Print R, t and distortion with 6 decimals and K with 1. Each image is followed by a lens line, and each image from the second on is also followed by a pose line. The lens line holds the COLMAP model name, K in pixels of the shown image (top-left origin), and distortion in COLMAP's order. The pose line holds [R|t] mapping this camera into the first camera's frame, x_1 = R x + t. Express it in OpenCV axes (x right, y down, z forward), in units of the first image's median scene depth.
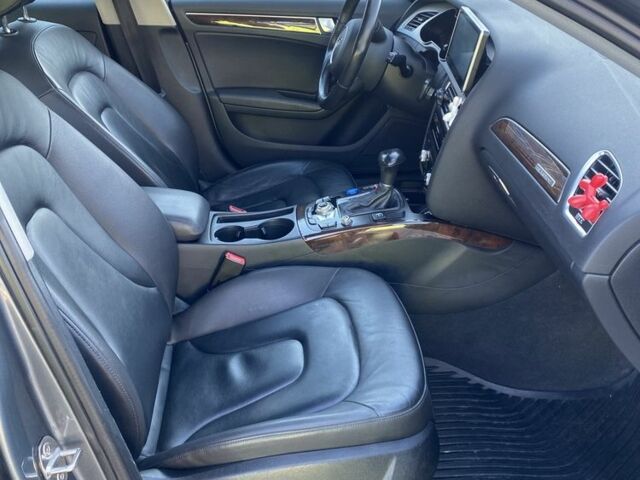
lens RADIAL K [[645.7, 0, 321.6], [0, 645.7, 231.3], [0, 0, 1]] dist [0.135830, -0.364960]
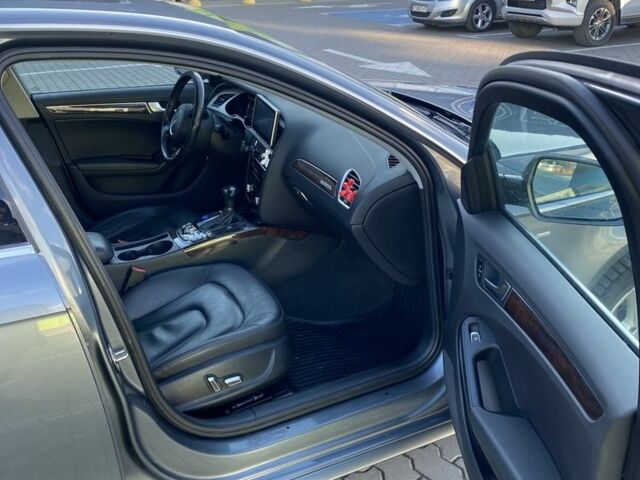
lens RADIAL K [[645.7, 0, 321.6], [0, 645.7, 231.3], [0, 0, 1]] dist [0.135830, -0.364960]
pose [[0.931917, -0.141537, 0.333912, -0.222346], [0.166500, 0.984911, -0.047207, 0.092484], [-0.322192, 0.099589, 0.941421, -0.533772]]
